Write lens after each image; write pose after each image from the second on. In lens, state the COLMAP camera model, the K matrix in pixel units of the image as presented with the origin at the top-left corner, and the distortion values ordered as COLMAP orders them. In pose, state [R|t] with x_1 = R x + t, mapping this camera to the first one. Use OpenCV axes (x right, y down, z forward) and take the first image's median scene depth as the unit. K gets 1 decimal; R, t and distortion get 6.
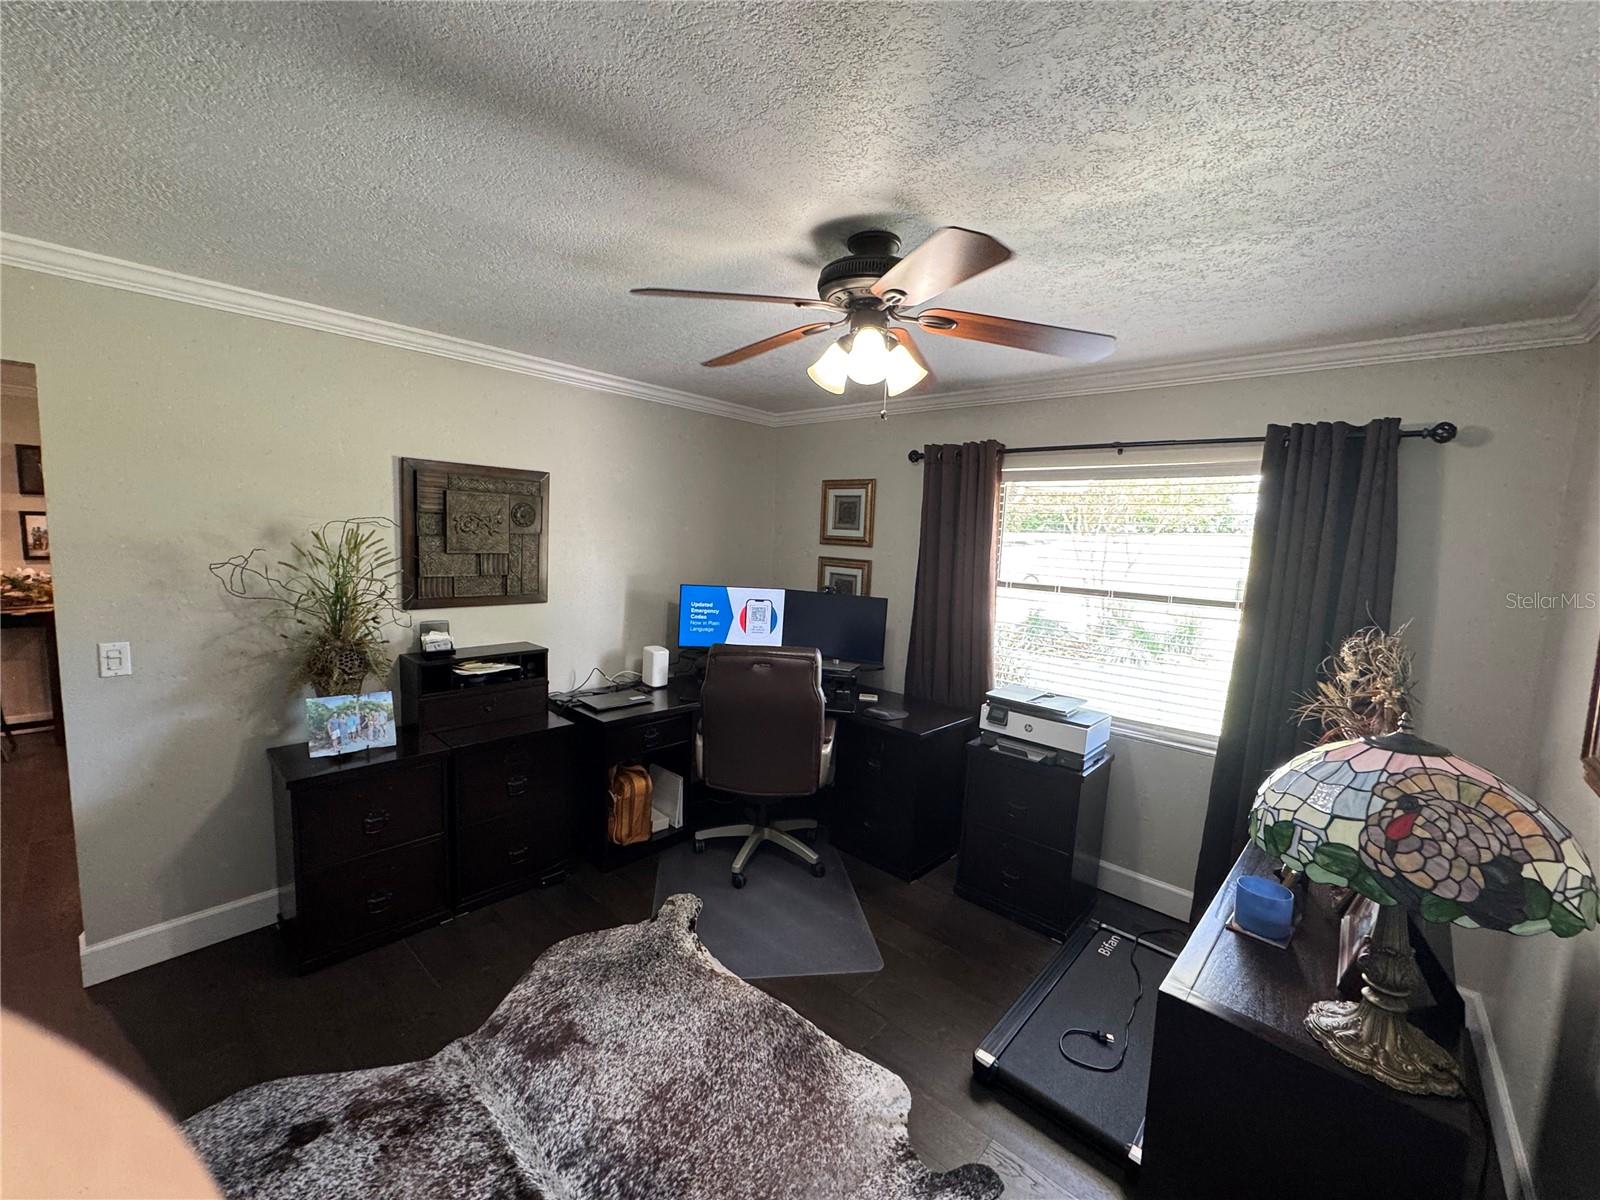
lens RADIAL K [[641.0, 0, 798.2], [0, 641.0, 599.7], [0, 0, 1]] dist [-0.001641, 0.000182]
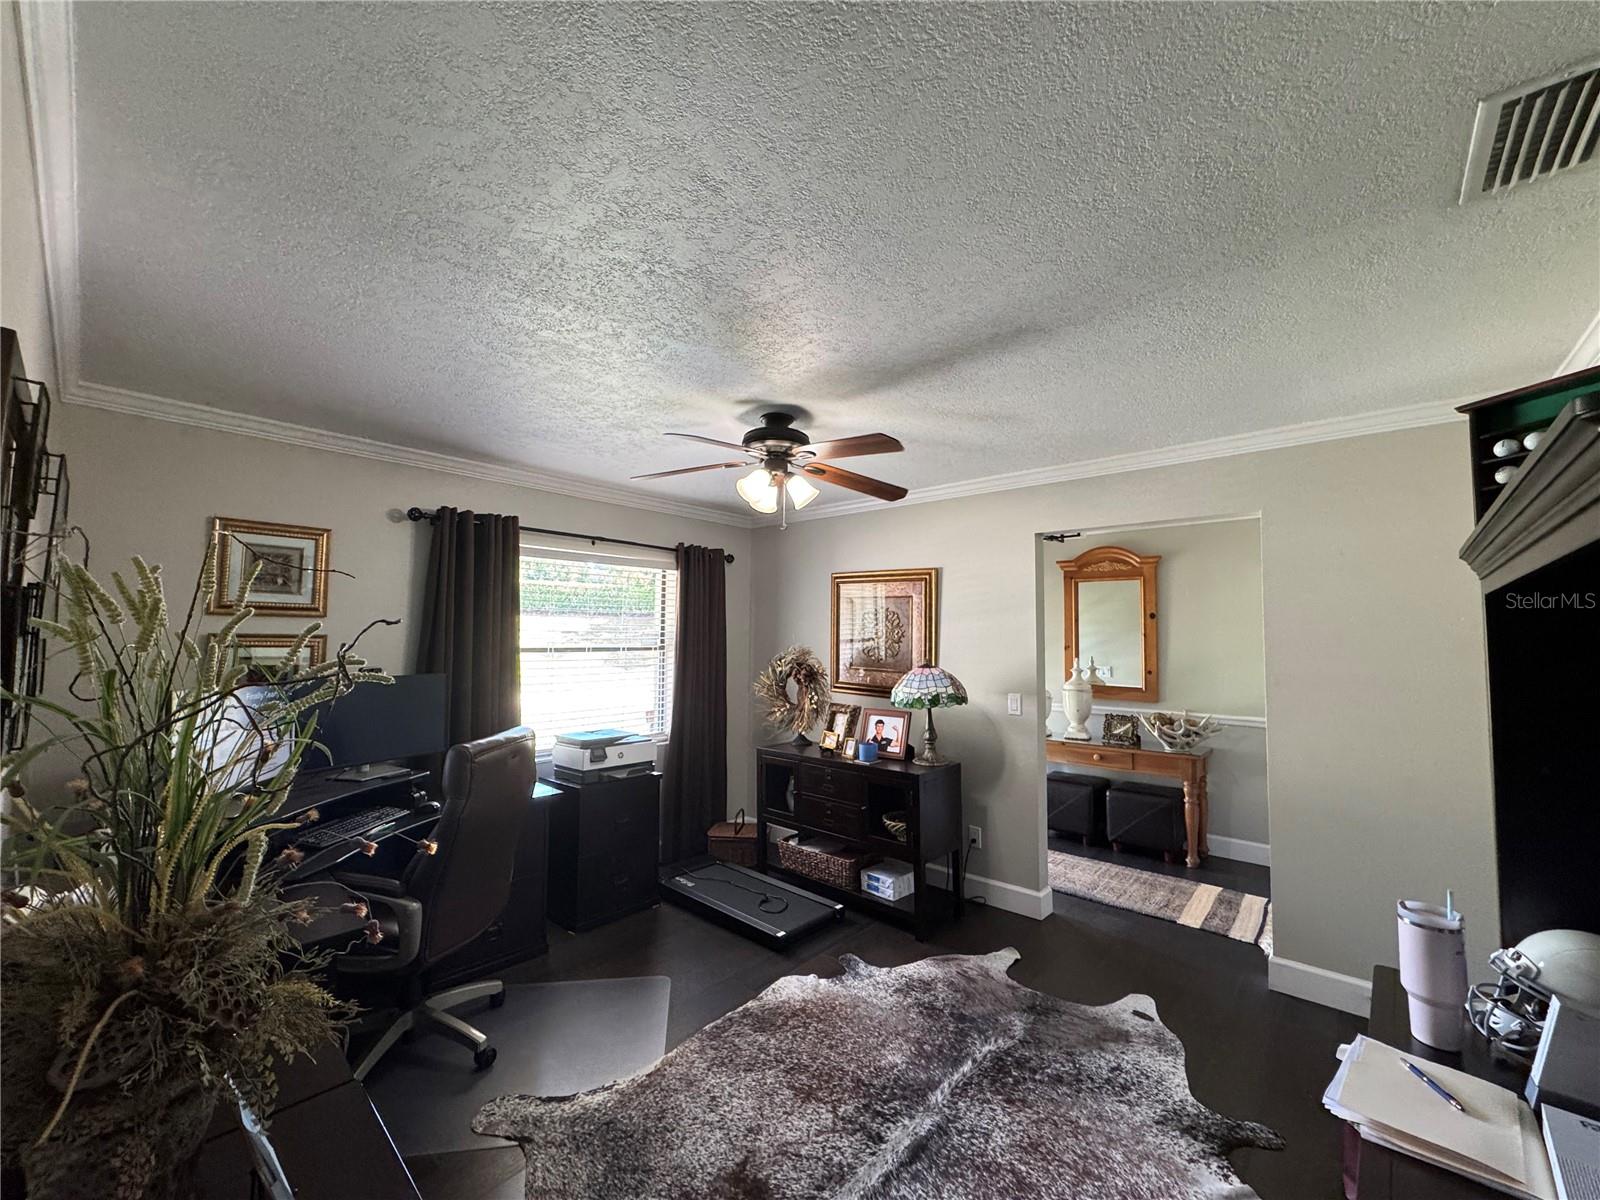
lens RADIAL K [[641.0, 0, 798.9], [0, 641.0, 603.6], [0, 0, 1]] dist [-0.001641, 0.000182]
pose [[-0.007280, 0.013664, 0.999880, -1.282068], [0.098416, 0.995062, -0.012881, -0.065990], [-0.995119, 0.098310, -0.008588, 0.887735]]
